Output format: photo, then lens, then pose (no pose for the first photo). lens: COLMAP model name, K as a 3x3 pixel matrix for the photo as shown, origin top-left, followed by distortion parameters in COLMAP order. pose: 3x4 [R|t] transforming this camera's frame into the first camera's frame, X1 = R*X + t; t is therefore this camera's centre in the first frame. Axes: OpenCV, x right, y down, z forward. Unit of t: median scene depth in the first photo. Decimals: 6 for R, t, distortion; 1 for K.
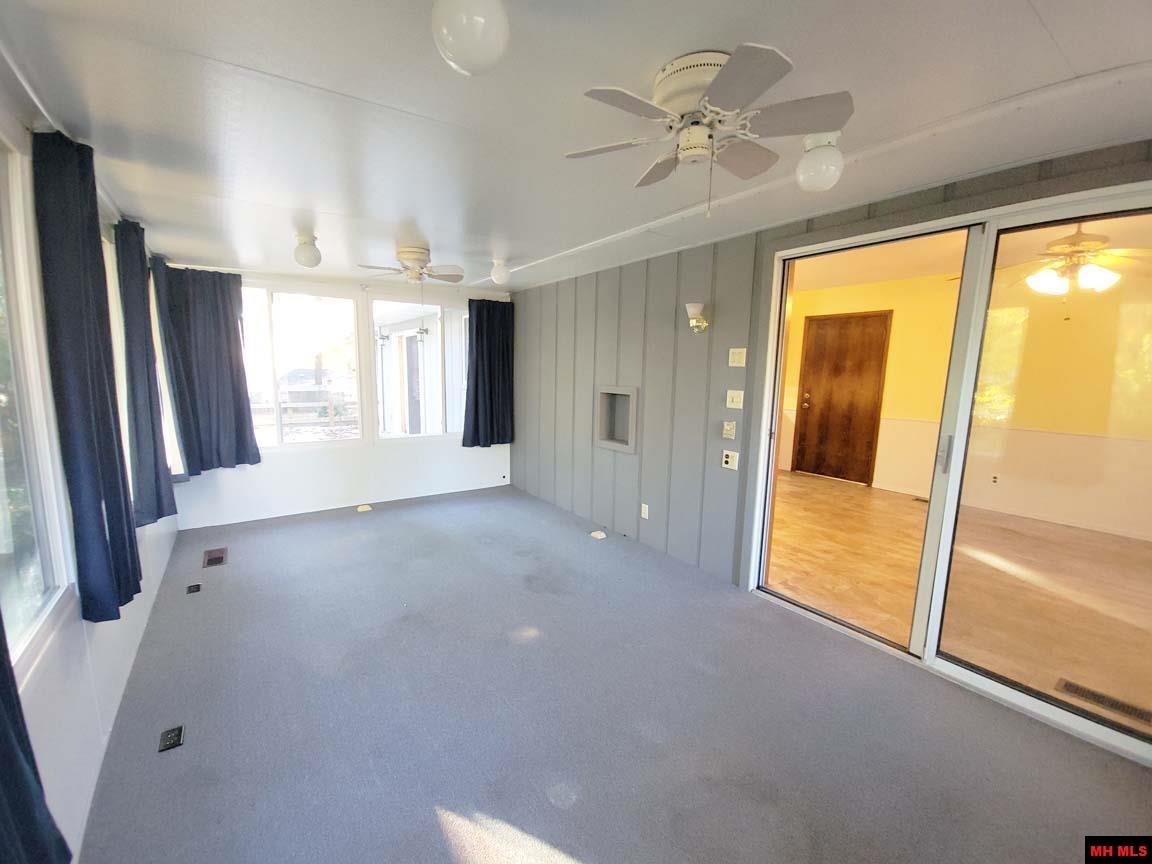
lens RADIAL K [[467.8, 0, 568.4], [0, 467.8, 440.8], [0, 0, 1]] dist [0.000476, 0.000082]
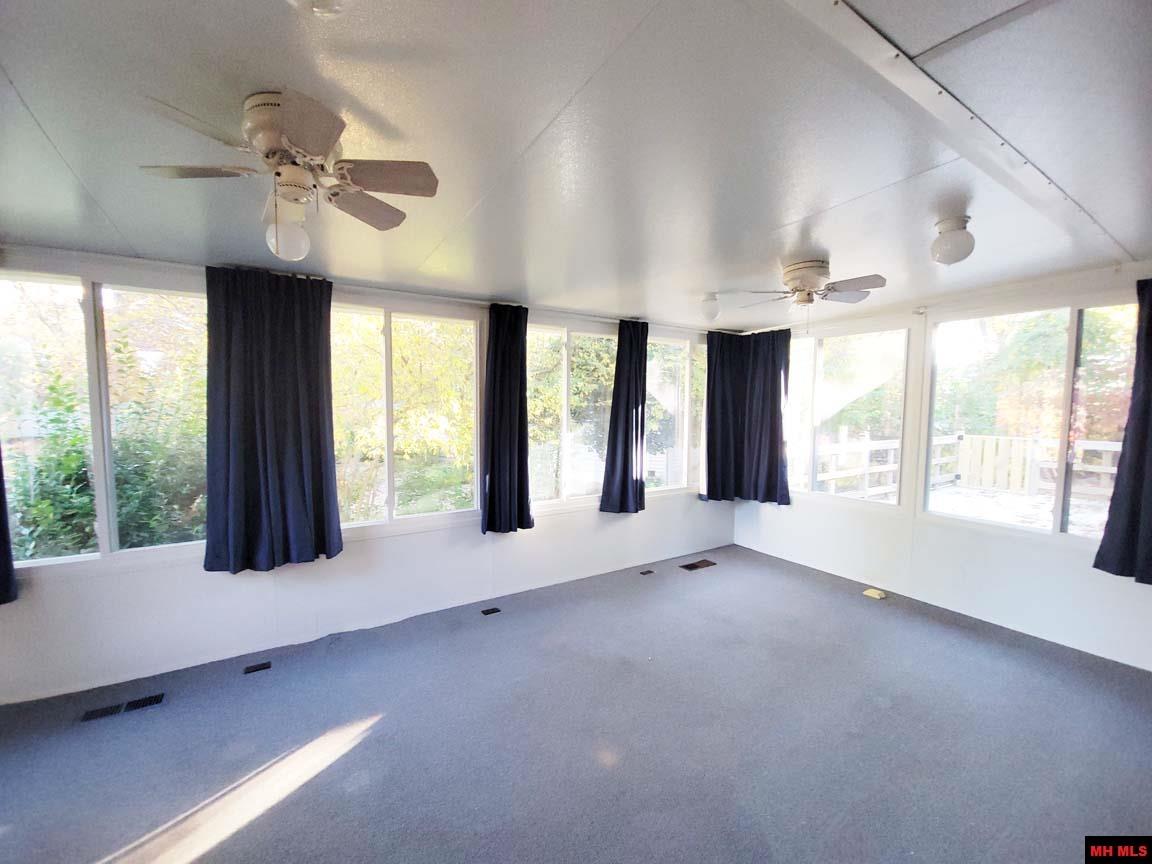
lens RADIAL K [[467.8, 0, 568.4], [0, 467.8, 440.8], [0, 0, 1]] dist [0.000476, 0.000082]
pose [[-0.058402, 0.046507, -0.997209, 0.416261], [-0.167204, 0.984348, 0.055699, -0.073881], [0.984191, 0.169991, -0.049712, 0.586288]]
